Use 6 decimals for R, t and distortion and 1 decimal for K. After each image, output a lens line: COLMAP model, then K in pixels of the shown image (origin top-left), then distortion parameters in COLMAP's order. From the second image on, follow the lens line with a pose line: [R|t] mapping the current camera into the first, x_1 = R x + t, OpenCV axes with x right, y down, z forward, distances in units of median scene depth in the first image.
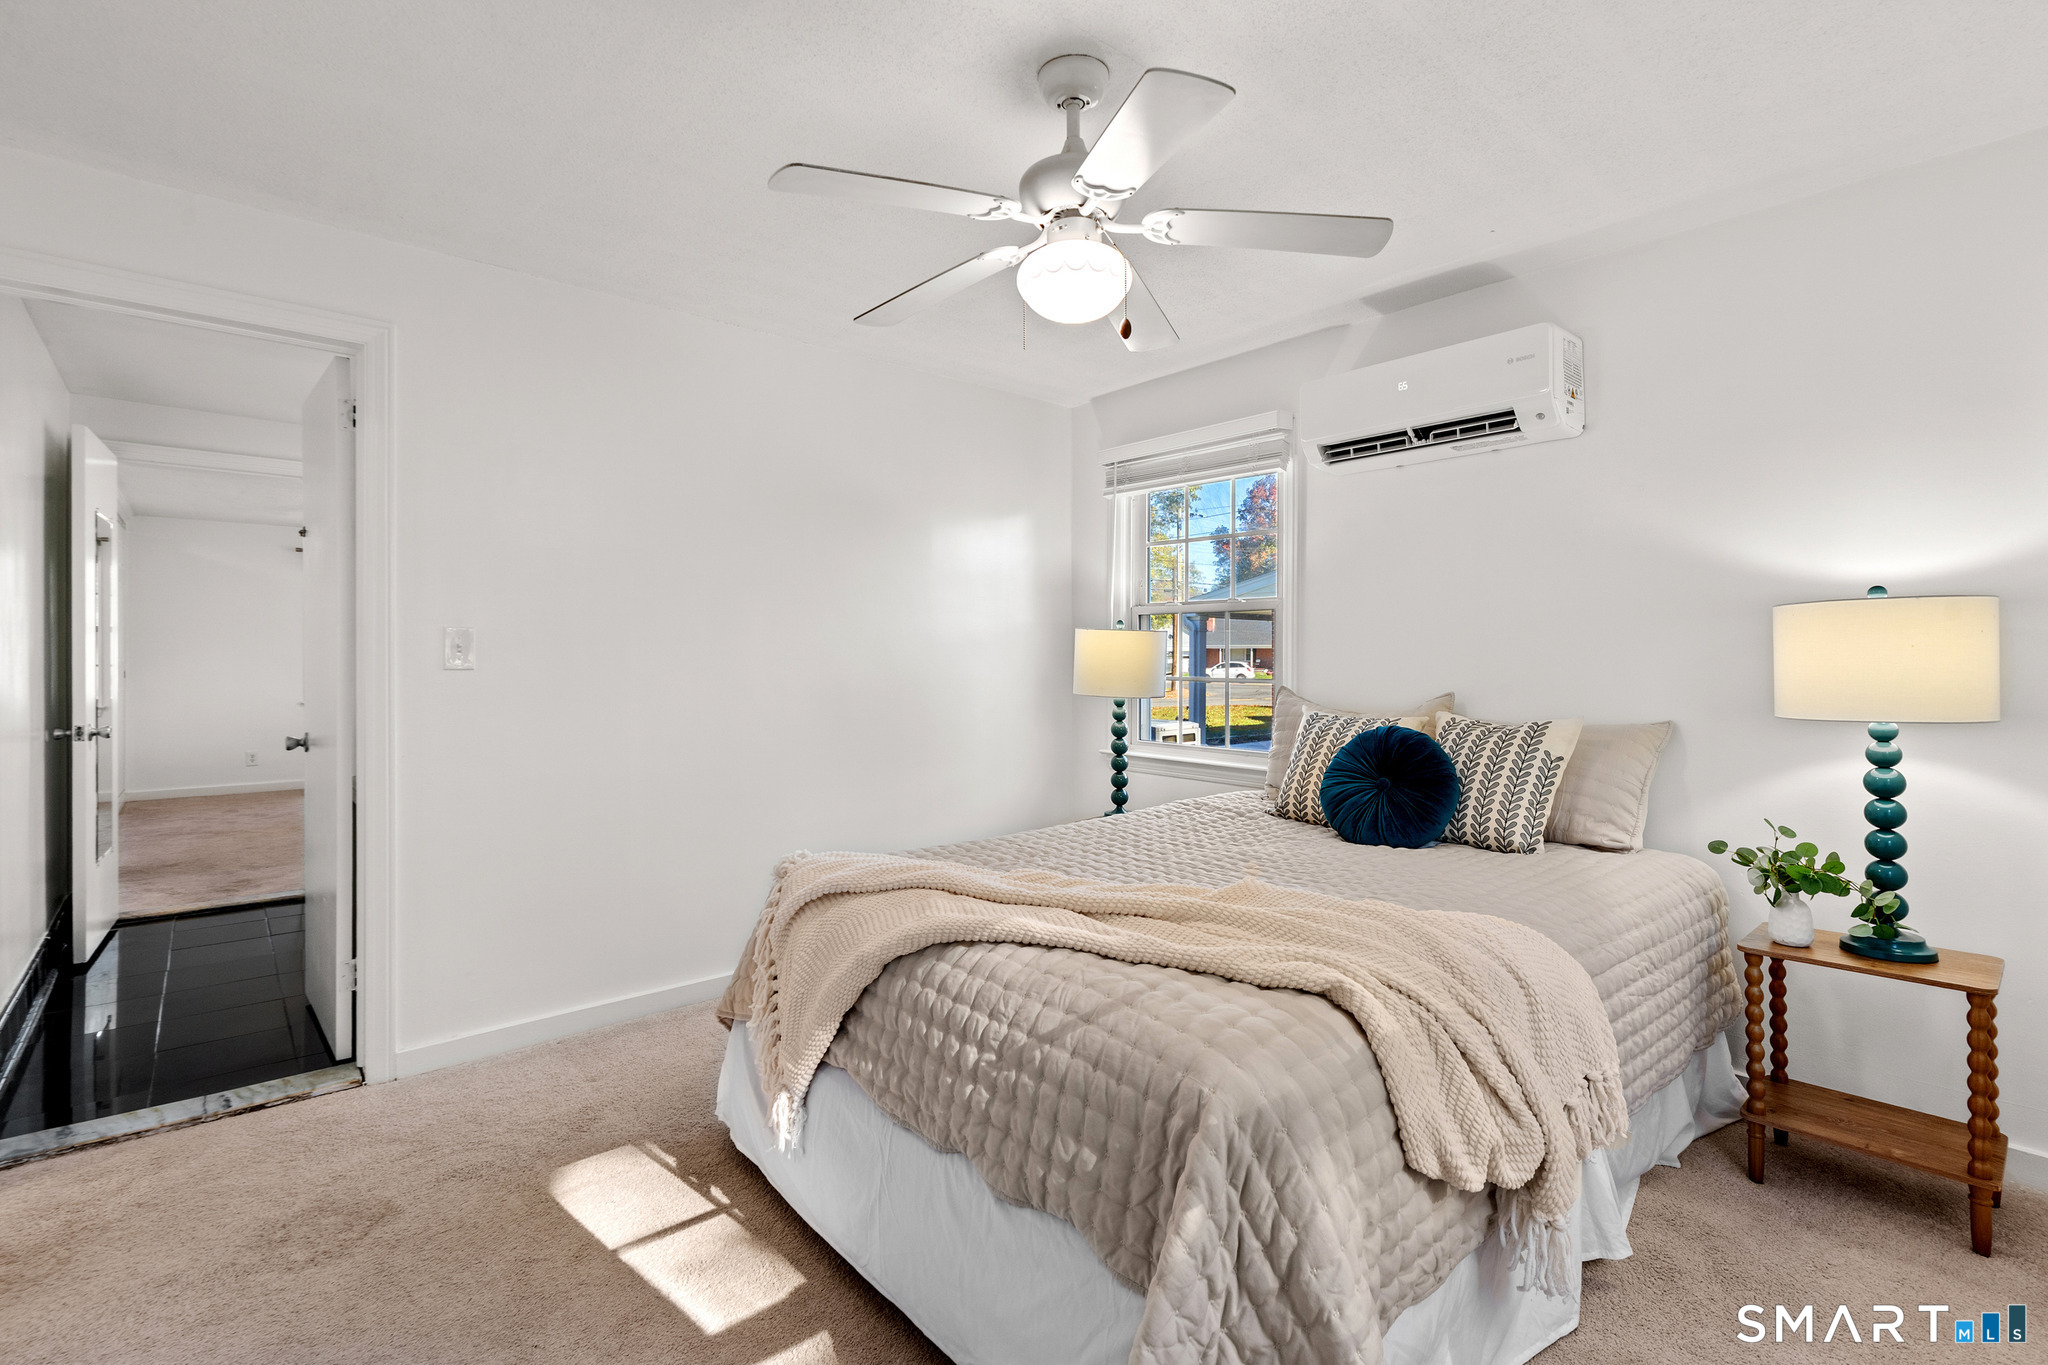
lens RADIAL K [[938.5, 0, 1011.4], [0, 938.5, 679.1], [0, 0, 1]] dist [-0.010715, 0.000015]
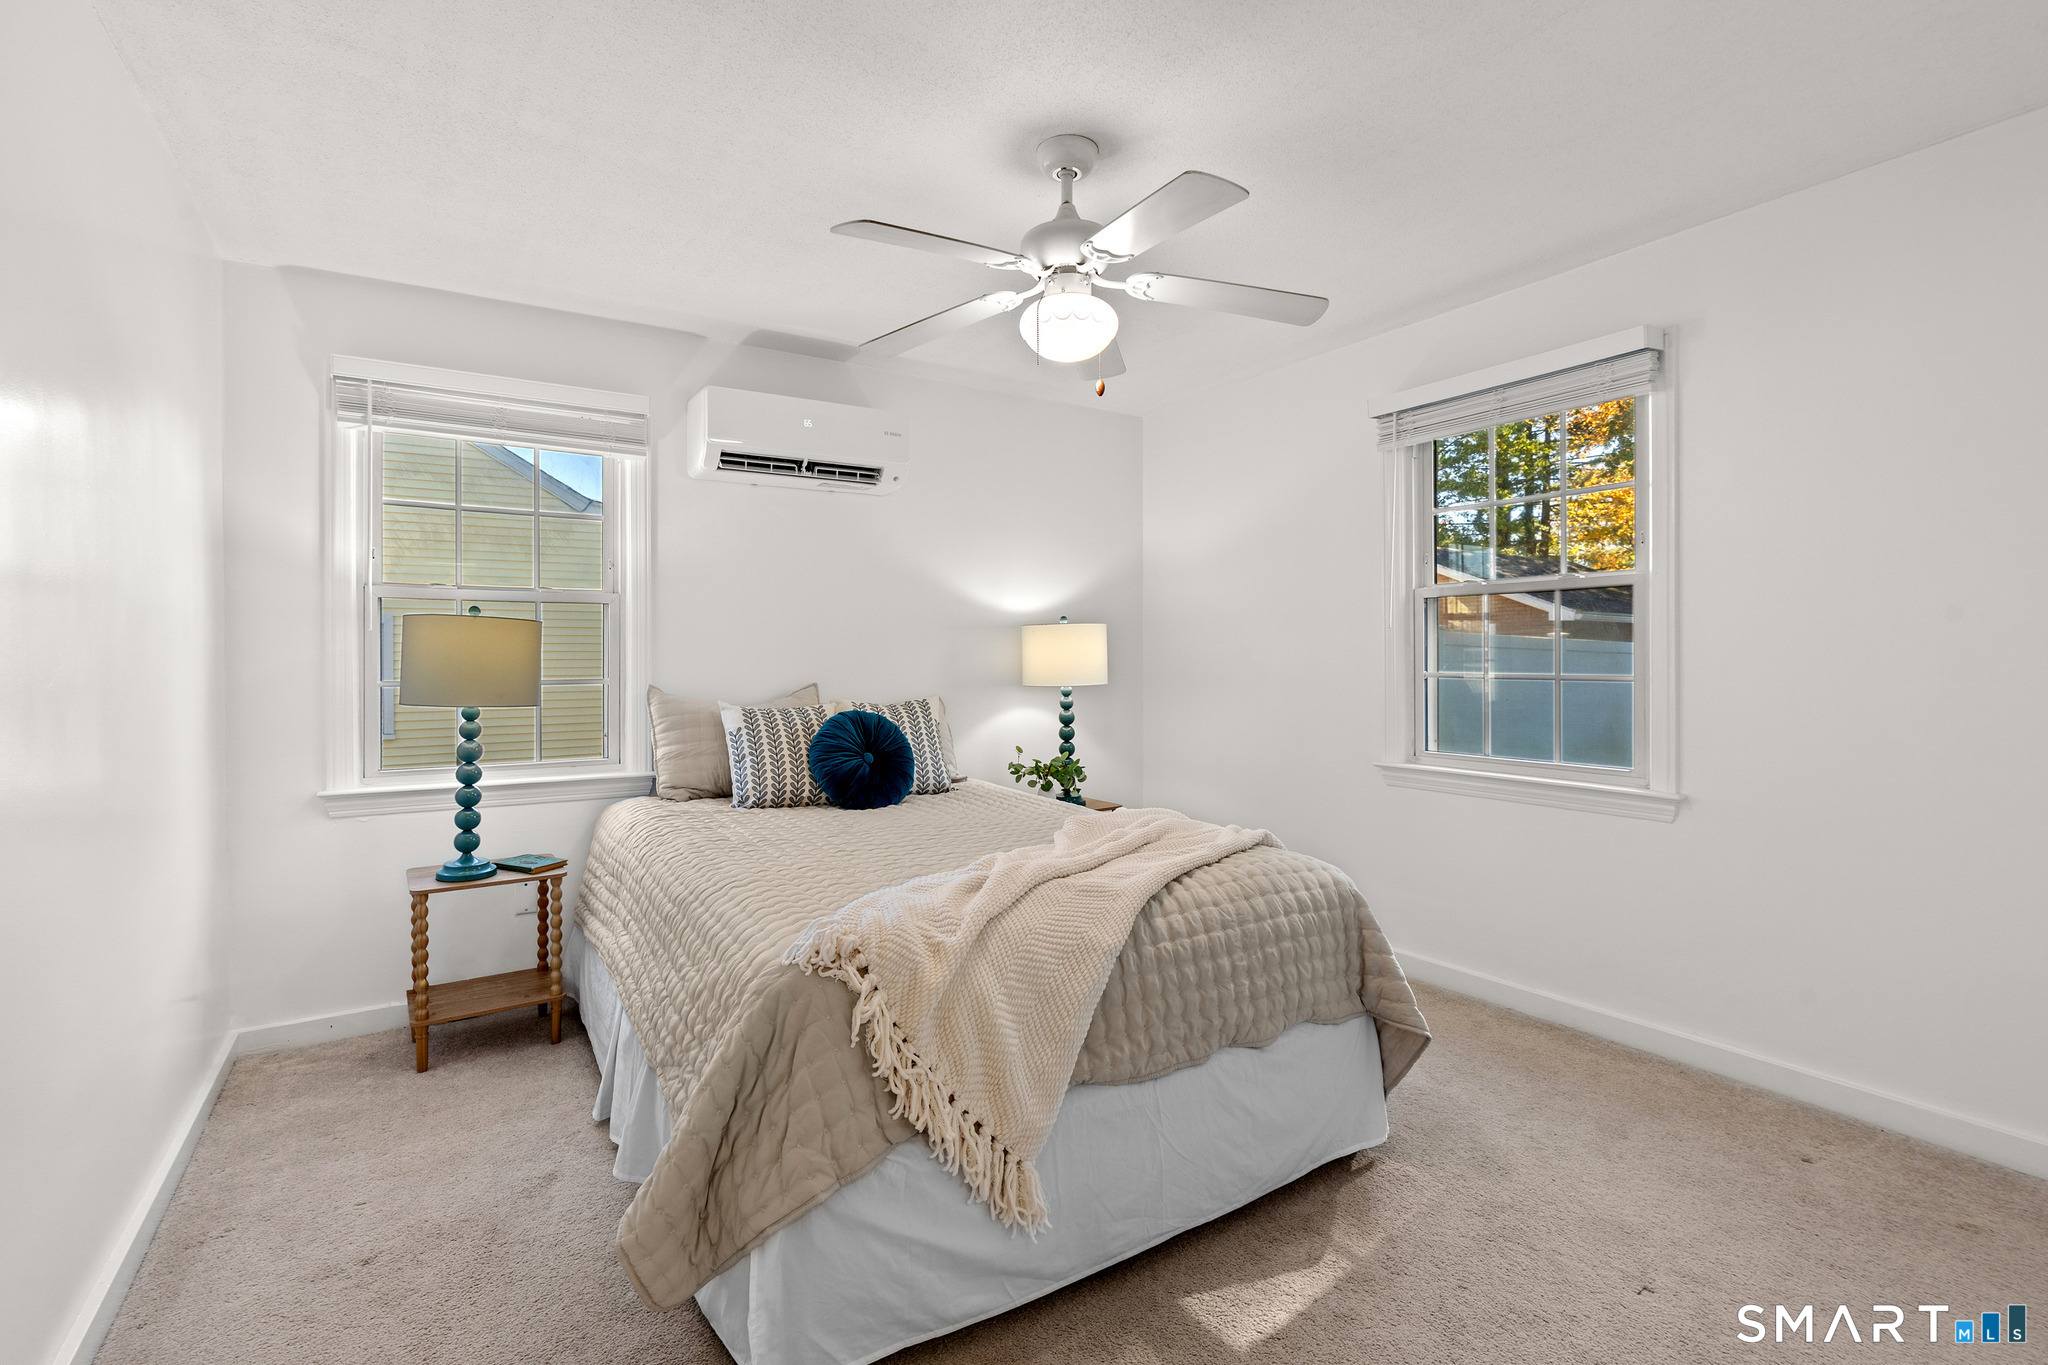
lens RADIAL K [[938.5, 0, 1011.4], [0, 938.5, 679.1], [0, 0, 1]] dist [-0.010715, 0.000015]
pose [[0.149993, -0.026500, 0.988332, -0.737911], [0.026878, 0.999381, 0.022717, -0.012649], [-0.988322, 0.023157, 0.150613, 0.597820]]
